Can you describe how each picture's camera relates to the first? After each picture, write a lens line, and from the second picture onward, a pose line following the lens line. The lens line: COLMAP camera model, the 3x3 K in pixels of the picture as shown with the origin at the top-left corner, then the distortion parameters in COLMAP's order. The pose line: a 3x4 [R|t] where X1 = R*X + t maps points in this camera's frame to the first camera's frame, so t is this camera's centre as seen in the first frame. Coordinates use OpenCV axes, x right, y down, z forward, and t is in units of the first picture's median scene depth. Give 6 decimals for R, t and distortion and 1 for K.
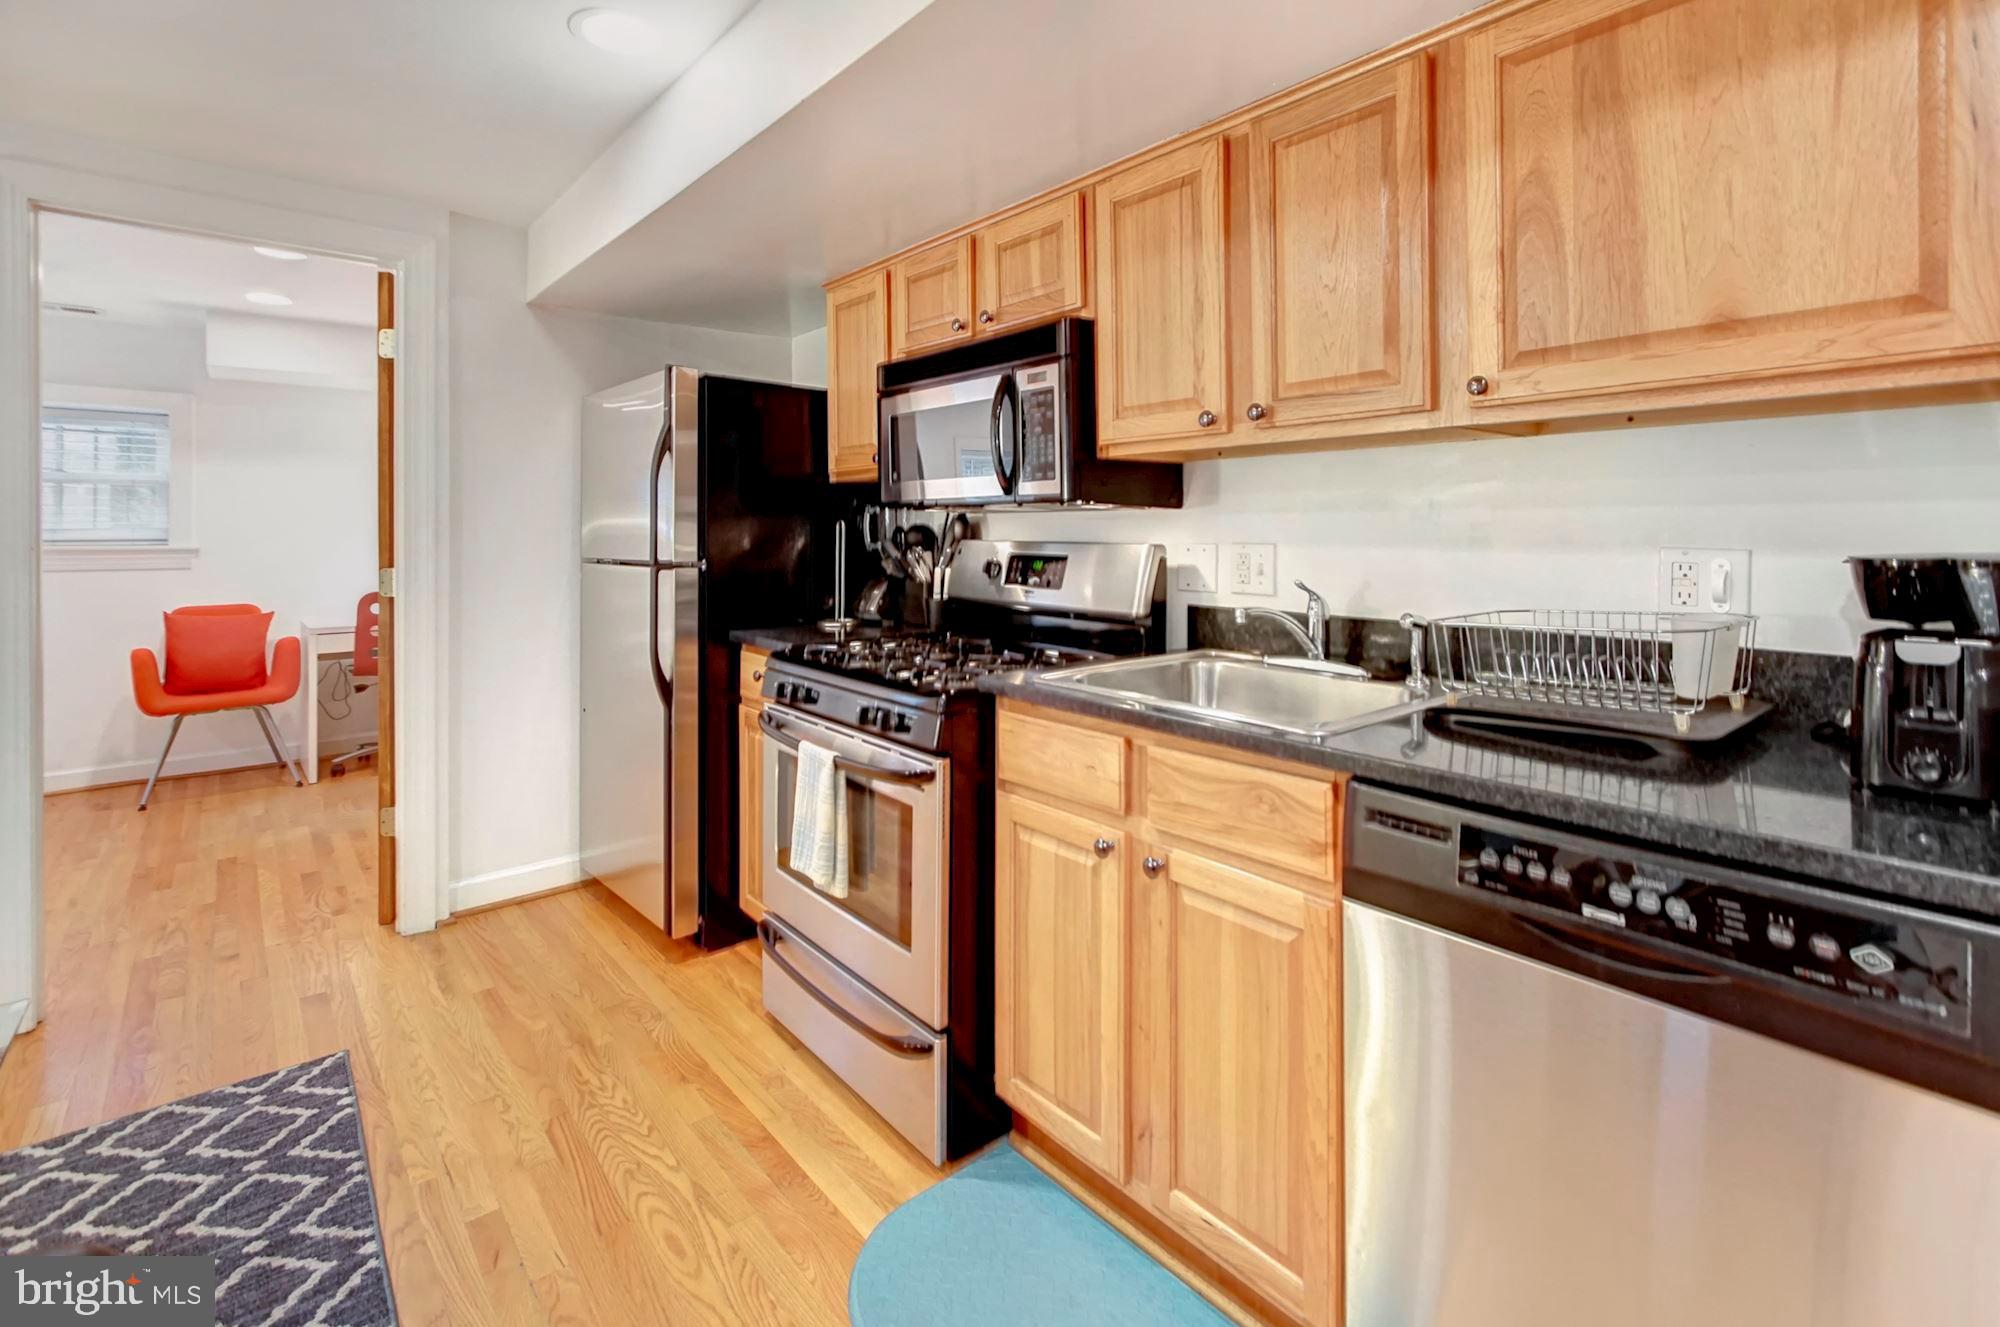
lens RADIAL K [[909.3, 0, 1019.1], [0, 909.3, 533.6], [0, 0, 1]] dist [-0.003404, 0.002099]
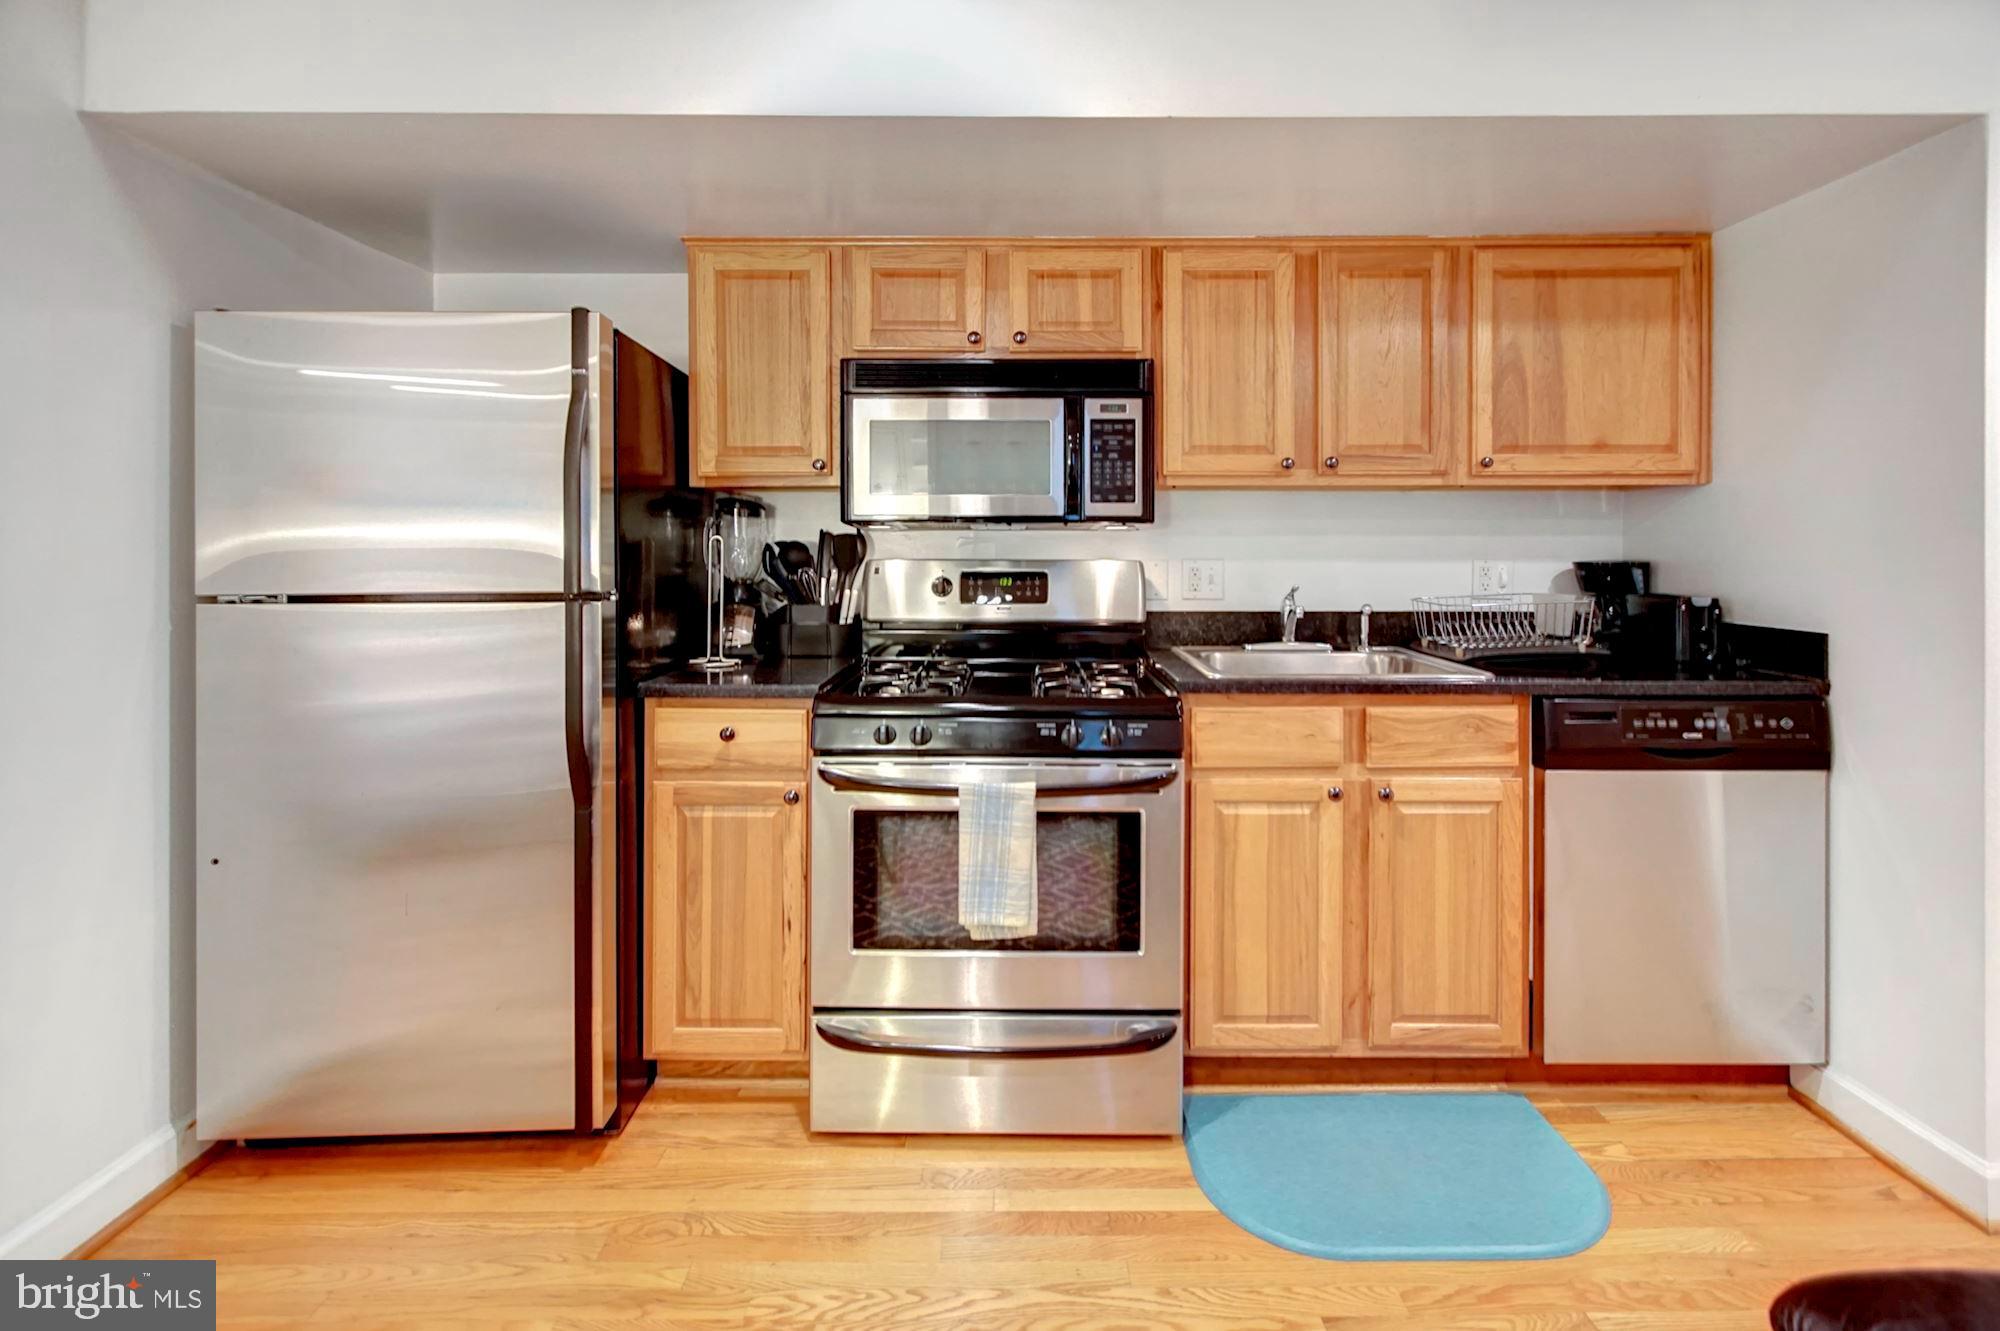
lens RADIAL K [[909.3, 0, 1014.4], [0, 909.3, 550.2], [0, 0, 1]] dist [-0.003404, 0.002099]
pose [[0.651926, 0.000648, 0.758282, -0.970676], [0.000816, 0.999998, -0.001556, 0.000659], [-0.758282, 0.001633, 0.651925, 0.413237]]
